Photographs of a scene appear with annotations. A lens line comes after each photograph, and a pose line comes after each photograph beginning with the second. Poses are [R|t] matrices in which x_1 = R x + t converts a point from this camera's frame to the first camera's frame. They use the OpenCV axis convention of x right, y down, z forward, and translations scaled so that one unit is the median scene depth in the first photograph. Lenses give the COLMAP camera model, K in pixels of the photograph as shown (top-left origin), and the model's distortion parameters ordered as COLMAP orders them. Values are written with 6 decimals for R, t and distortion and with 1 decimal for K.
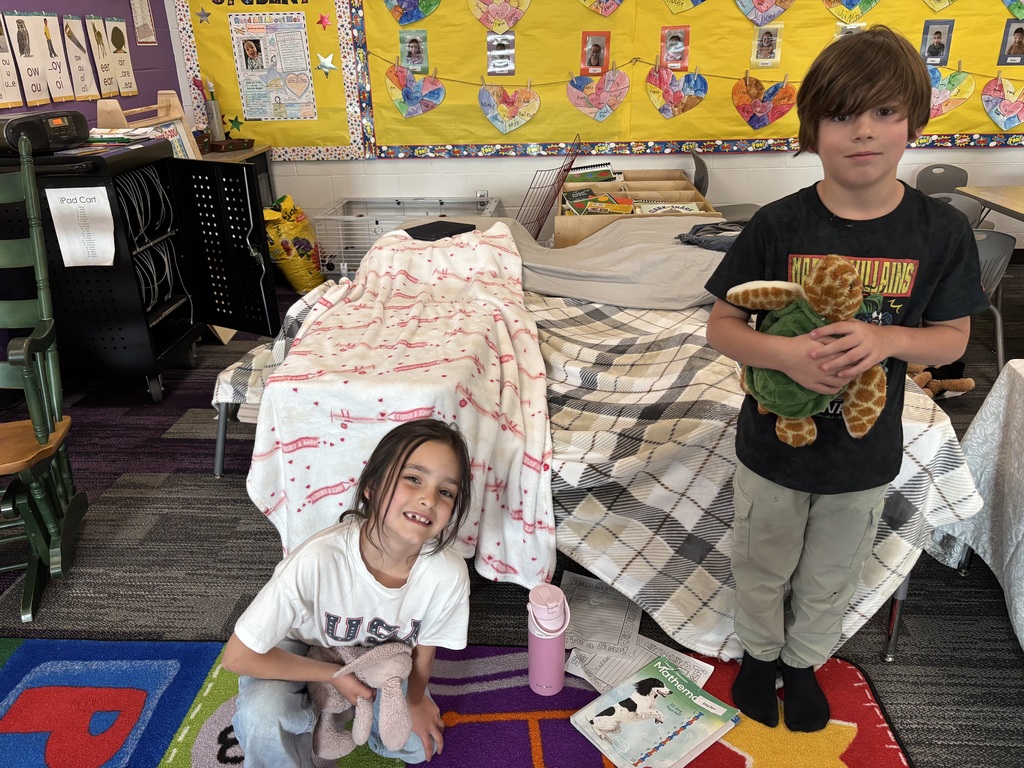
lens RADIAL K [[775.9, 0, 512.0], [0, 775.9, 384.0], [0, 0, 1]] dist [0.055759, -0.056532]
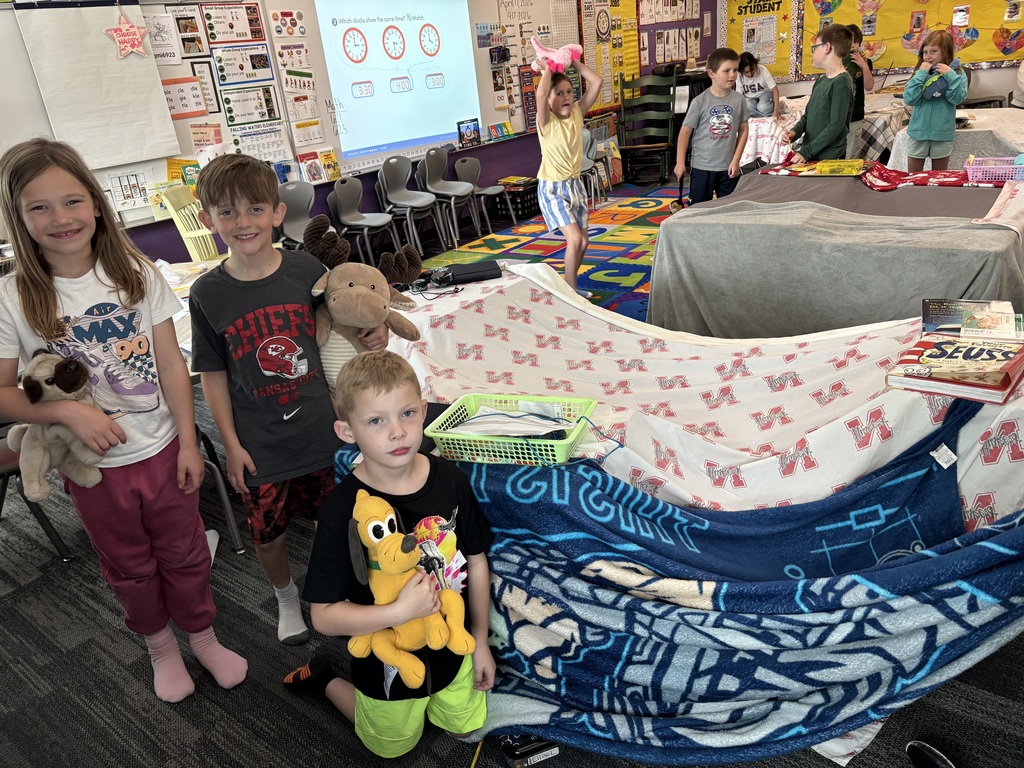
lens RADIAL K [[775.9, 0, 512.0], [0, 775.9, 384.0], [0, 0, 1]] dist [0.055759, -0.056532]
pose [[0.818761, 0.168115, -0.548970, 0.521081], [-0.150253, 0.985587, 0.077729, 0.499911], [0.554125, 0.018843, 0.832220, -1.253200]]
